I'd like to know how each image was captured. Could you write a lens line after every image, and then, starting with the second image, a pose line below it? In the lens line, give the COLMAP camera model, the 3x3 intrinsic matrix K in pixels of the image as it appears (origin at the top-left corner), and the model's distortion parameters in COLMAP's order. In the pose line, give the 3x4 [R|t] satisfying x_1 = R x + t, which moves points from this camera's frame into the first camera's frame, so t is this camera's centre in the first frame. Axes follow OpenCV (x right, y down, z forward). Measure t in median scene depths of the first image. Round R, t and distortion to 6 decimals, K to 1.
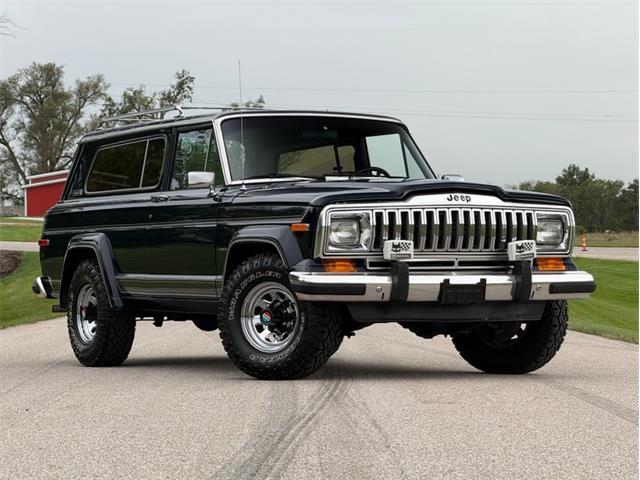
lens RADIAL K [[2202.9, 0, 320.0], [0, 2202.9, 240.0], [0, 0, 1]] dist [0.232395, -0.166113]
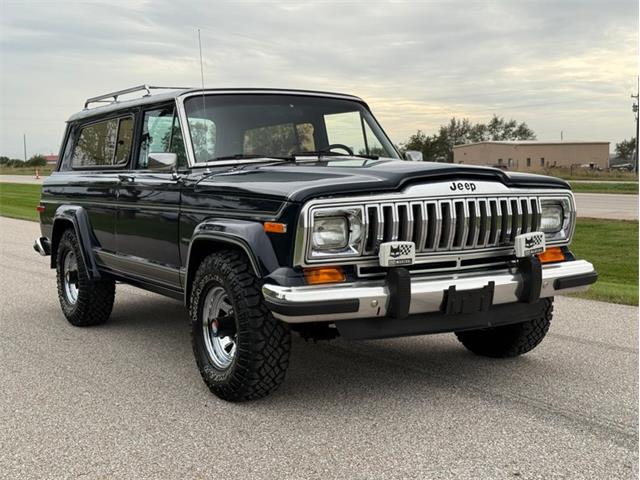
lens RADIAL K [[896.2, 0, 315.3], [0, 896.2, 237.5], [0, 0, 1]] dist [0.097522, -0.043372]
pose [[0.997910, -0.016766, 0.062413, -0.014629], [0.011264, 0.996102, 0.087486, -0.030127], [-0.063636, -0.086600, 0.994209, 0.661291]]
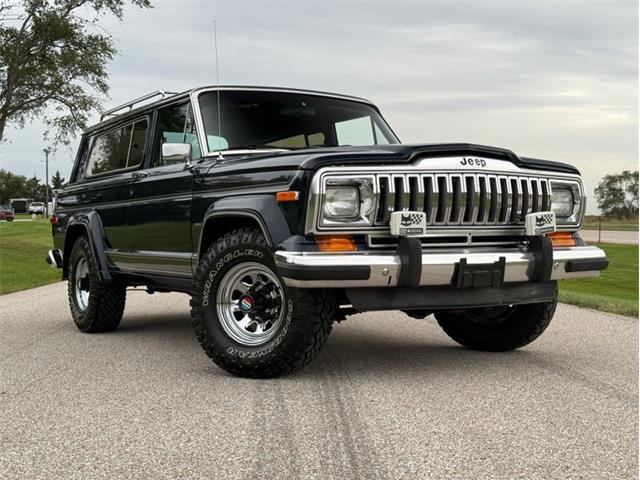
lens RADIAL K [[896.2, 0, 315.3], [0, 896.2, 237.5], [0, 0, 1]] dist [0.097522, -0.043372]
pose [[0.998562, -0.005758, 0.053304, -0.016111], [0.004959, 0.999873, 0.015122, 0.004472], [-0.053384, -0.014836, 0.998464, 0.657240]]
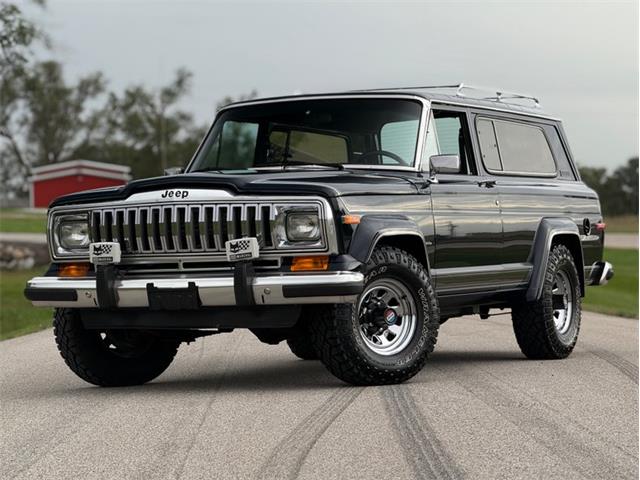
lens RADIAL K [[2202.9, 0, 320.0], [0, 2202.9, 240.0], [0, 0, 1]] dist [0.232395, -0.166113]
pose [[0.609767, -0.016169, -0.792416, 0.823144], [0.032572, 0.999458, 0.004670, -0.002235], [0.791911, -0.028658, 0.609963, 0.488465]]
